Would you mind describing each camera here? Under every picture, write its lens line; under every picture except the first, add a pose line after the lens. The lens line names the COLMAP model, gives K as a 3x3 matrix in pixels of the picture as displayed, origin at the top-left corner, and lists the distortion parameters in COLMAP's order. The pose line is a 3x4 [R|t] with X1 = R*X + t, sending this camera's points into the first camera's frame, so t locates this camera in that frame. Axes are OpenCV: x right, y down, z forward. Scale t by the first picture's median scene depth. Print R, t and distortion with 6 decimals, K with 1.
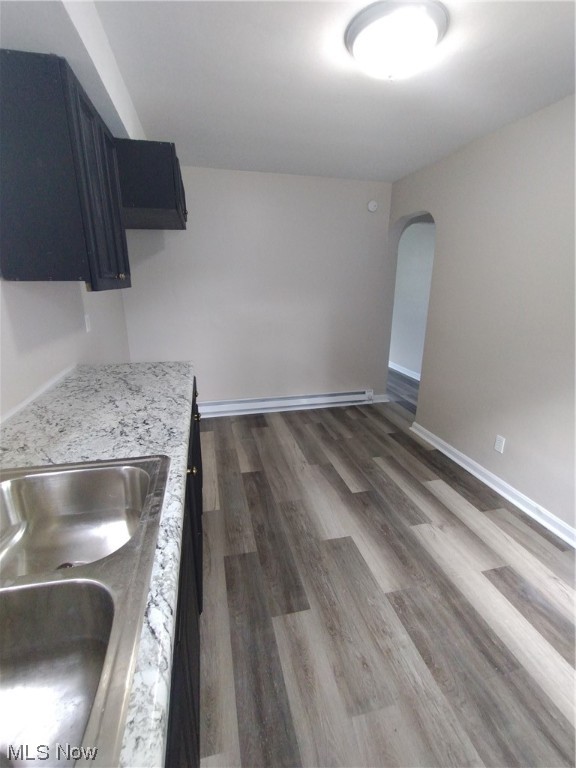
lens RADIAL K [[349.5, 0, 288.0], [0, 349.5, 384.0], [0, 0, 1]] dist [-0.001024, -0.000356]
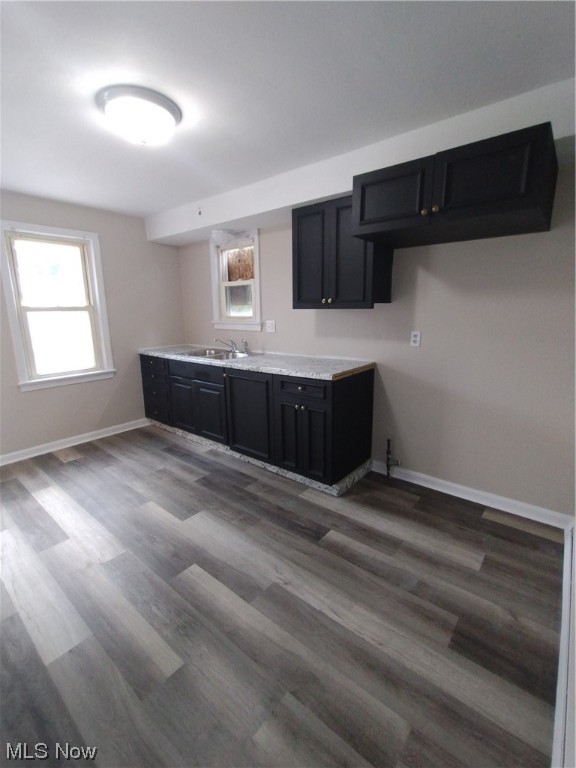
lens RADIAL K [[349.5, 0, 288.0], [0, 349.5, 384.0], [0, 0, 1]] dist [-0.001024, -0.000356]
pose [[-0.803448, 0.130213, -0.580961, 0.455080], [-0.163437, 0.890067, 0.425522, -0.458527], [0.572503, 0.436835, -0.693841, 1.606803]]
